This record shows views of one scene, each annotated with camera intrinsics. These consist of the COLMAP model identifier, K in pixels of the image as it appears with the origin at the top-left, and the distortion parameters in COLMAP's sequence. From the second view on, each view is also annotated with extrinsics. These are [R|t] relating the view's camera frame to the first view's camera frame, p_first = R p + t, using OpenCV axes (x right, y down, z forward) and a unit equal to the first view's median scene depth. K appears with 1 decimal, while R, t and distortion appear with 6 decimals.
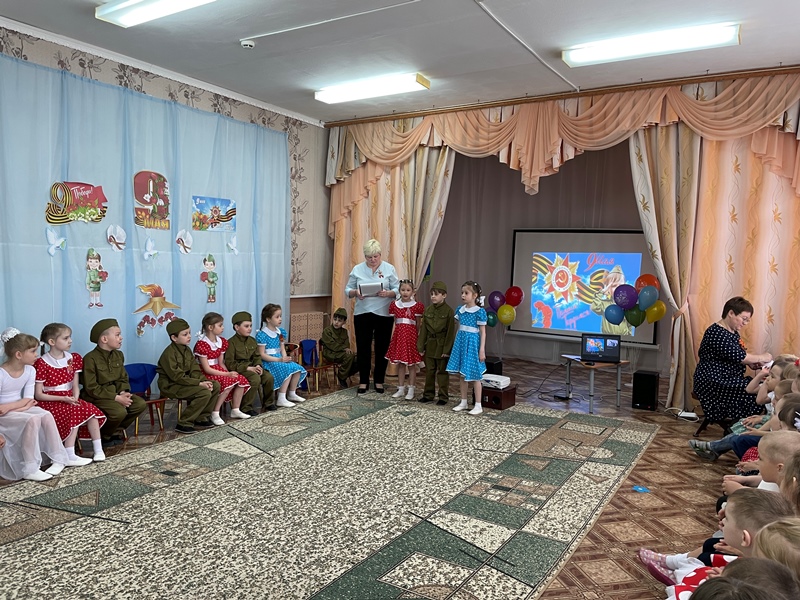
lens RADIAL K [[605.8, 0, 398.3], [0, 605.8, 294.7], [0, 0, 1]] dist [0.089991, -0.122098]
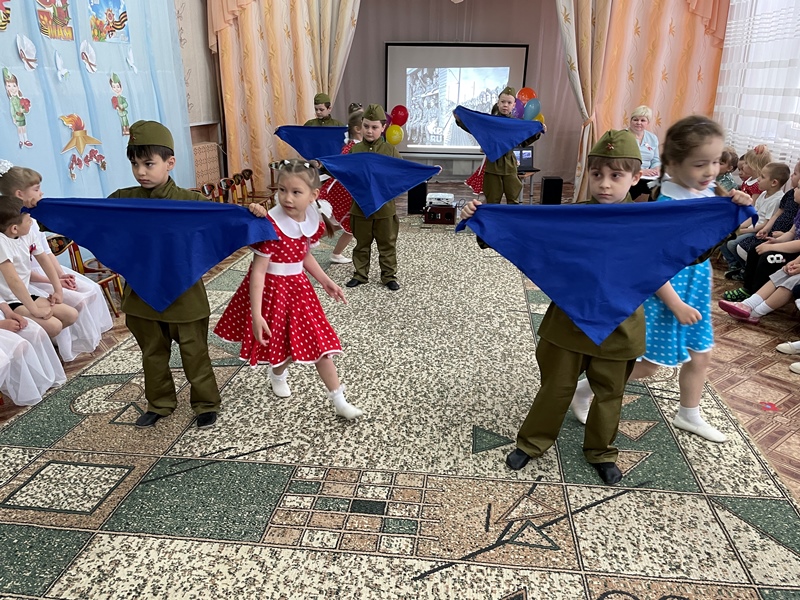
lens RADIAL K [[605.8, 0, 396.1], [0, 605.8, 308.5], [0, 0, 1]] dist [0.089991, -0.122098]
pose [[0.908714, -0.164070, 0.383823, -0.374054], [0.043737, 0.951877, 0.303344, -0.000744], [-0.415122, -0.258865, 0.872160, 0.059190]]
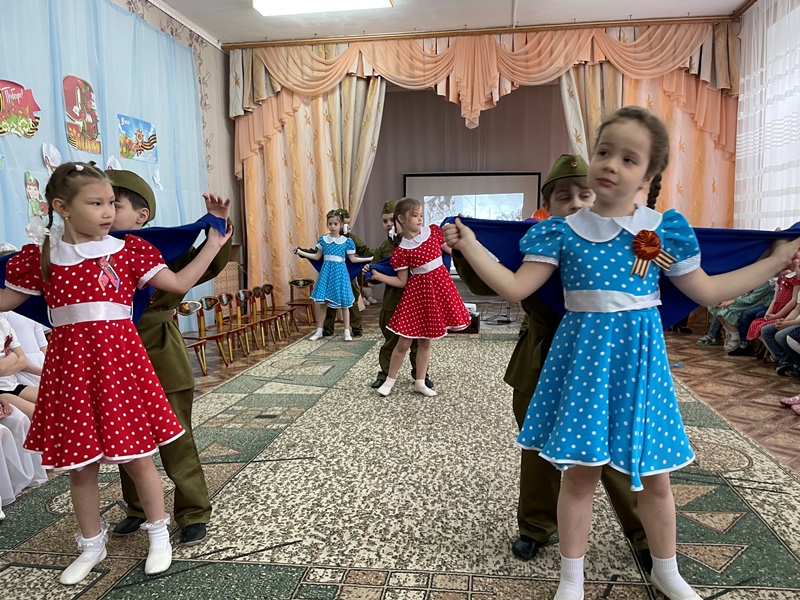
lens RADIAL K [[605.8, 0, 406.0], [0, 605.8, 310.0], [0, 0, 1]] dist [0.089991, -0.122098]
pose [[0.911878, -0.088492, 0.400809, -0.367274], [0.061543, 0.994922, 0.079646, 0.059565], [-0.405822, -0.047961, 0.912693, 0.099699]]
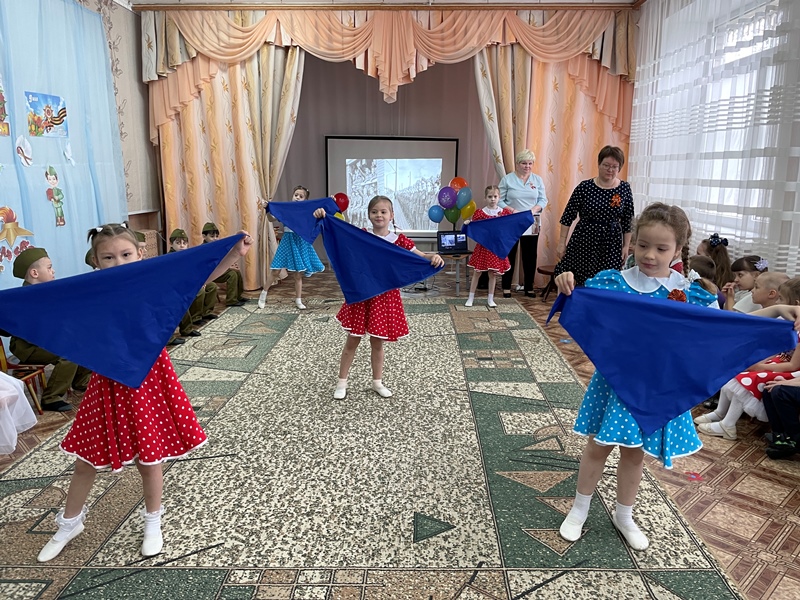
lens RADIAL K [[605.8, 0, 406.0], [0, 605.8, 296.3], [0, 0, 1]] dist [0.089991, -0.122098]
pose [[0.859176, -0.127218, 0.495614, -0.370457], [0.049639, 0.984753, 0.166723, -0.009961], [-0.509267, -0.118643, 0.852391, 0.046100]]
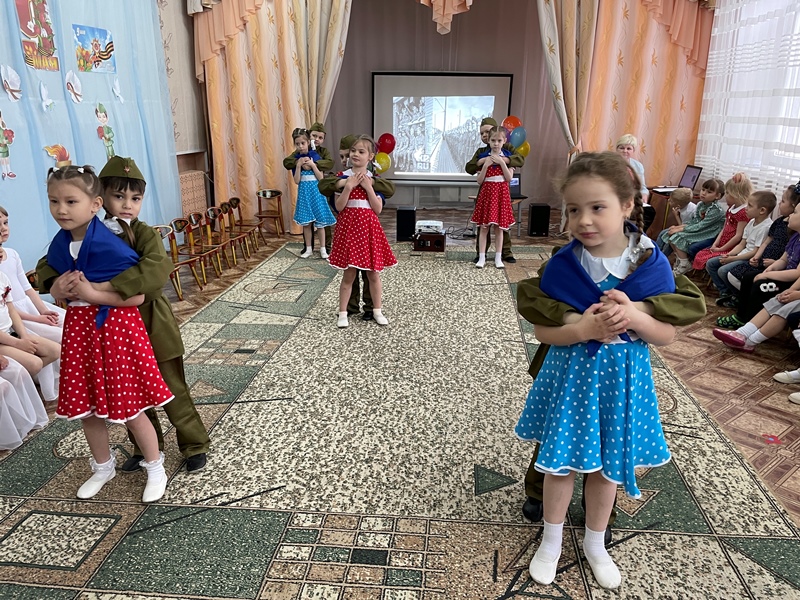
lens RADIAL K [[605.8, 0, 397.2], [0, 605.8, 307.9], [0, 0, 1]] dist [0.089991, -0.122098]
pose [[0.896650, -0.157410, 0.413812, -0.376357], [0.045590, 0.962521, 0.267349, -0.006696], [-0.440386, -0.220853, 0.870221, 0.074783]]
